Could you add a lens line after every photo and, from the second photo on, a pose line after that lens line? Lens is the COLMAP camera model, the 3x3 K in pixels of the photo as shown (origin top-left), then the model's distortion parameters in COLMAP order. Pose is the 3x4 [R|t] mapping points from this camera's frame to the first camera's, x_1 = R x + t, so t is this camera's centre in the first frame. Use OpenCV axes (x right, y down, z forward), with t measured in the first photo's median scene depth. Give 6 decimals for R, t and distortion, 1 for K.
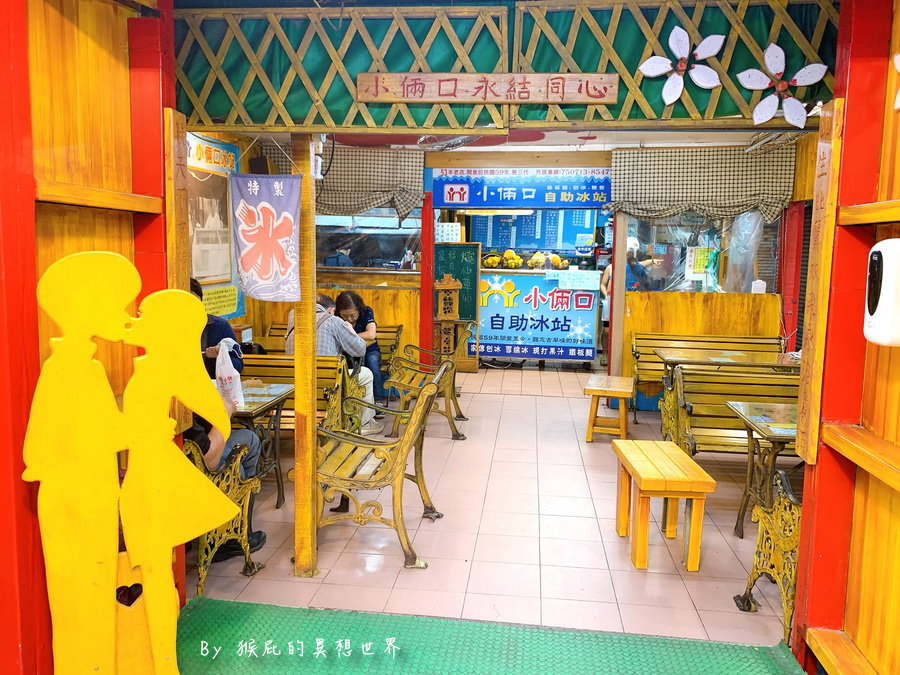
lens RADIAL K [[685.1, 0, 446.7], [0, 685.1, 335.3], [0, 0, 1]] dist [0.023773, -0.020445]
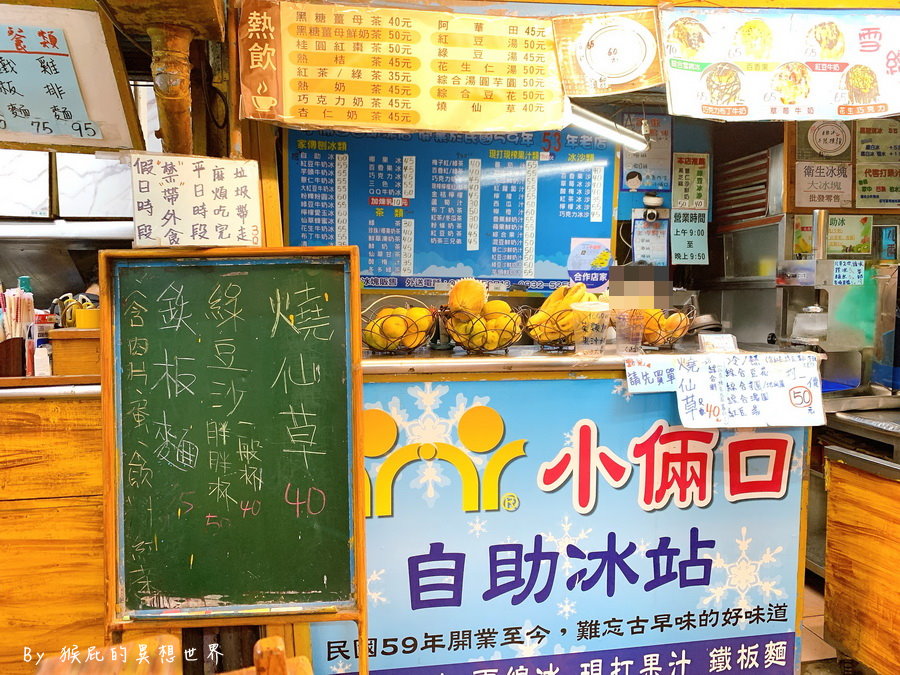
lens RADIAL K [[685.1, 0, 453.3], [0, 685.1, 340.4], [0, 0, 1]] dist [0.023773, -0.020445]
pose [[0.953554, -0.040403, 0.298501, 0.011461], [0.054372, 0.997773, -0.038639, -0.094119], [-0.296276, 0.053074, 0.953627, 0.778499]]
